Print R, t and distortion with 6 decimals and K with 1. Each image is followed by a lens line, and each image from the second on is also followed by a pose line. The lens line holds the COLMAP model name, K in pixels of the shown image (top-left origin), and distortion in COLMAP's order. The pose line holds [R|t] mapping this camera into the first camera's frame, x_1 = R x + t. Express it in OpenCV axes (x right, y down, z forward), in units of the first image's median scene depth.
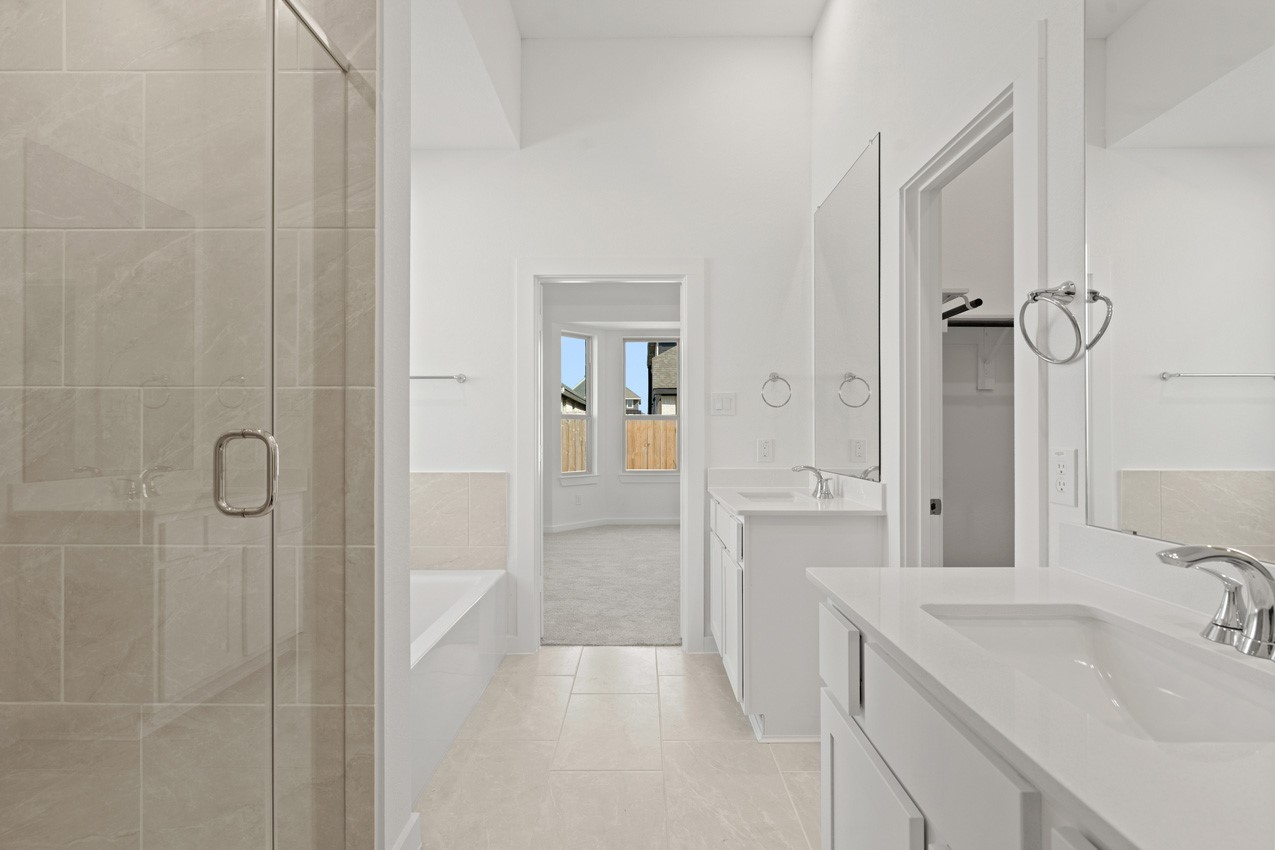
lens RADIAL K [[581.5, 0, 634.9], [0, 581.5, 431.1], [0, 0, 1]] dist [-0.006287, 0.002113]
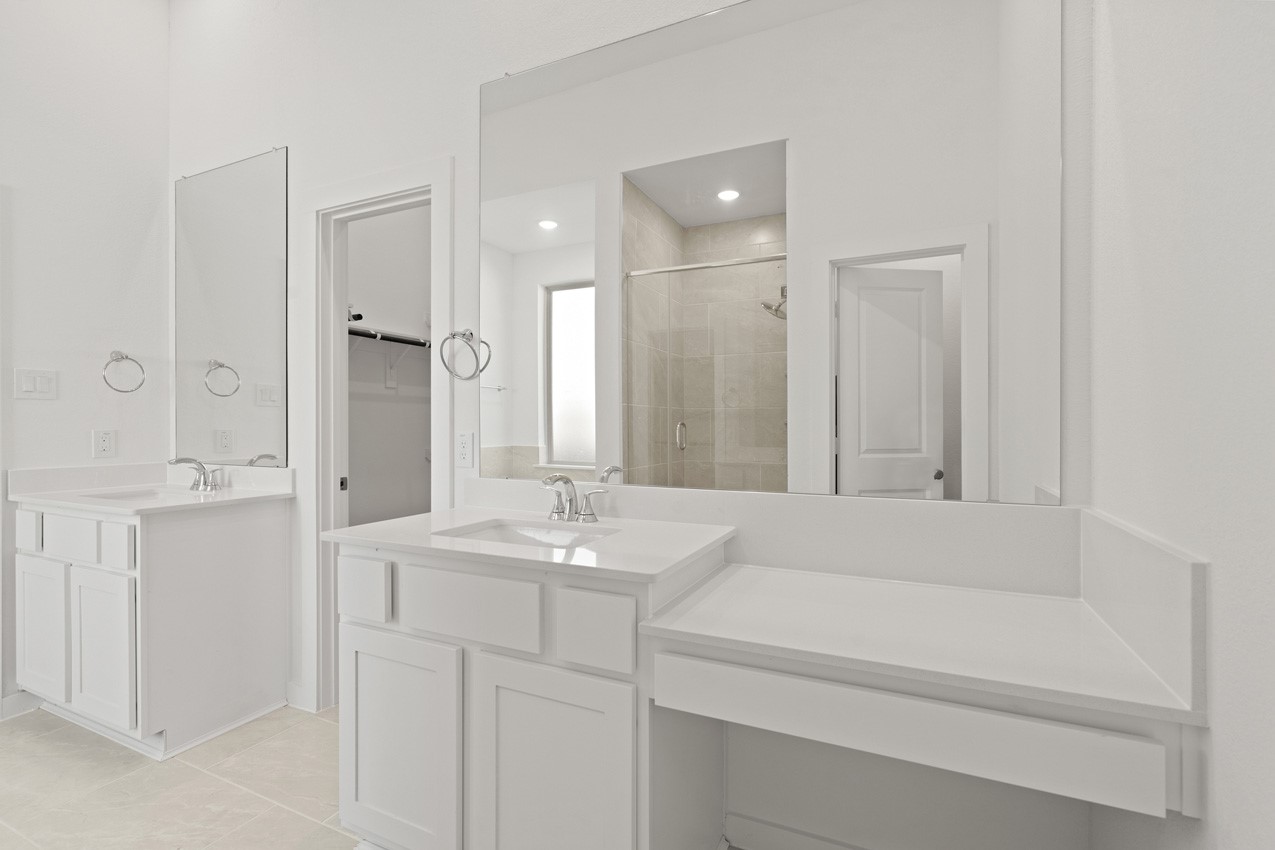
lens RADIAL K [[581.5, 0, 637.5], [0, 581.5, 424.9], [0, 0, 1]] dist [-0.006287, 0.002113]
pose [[0.425376, -0.000973, 0.905016, -0.317938], [-0.003319, 0.999991, 0.002635, 0.002869], [-0.905011, -0.004124, 0.425369, -0.069648]]
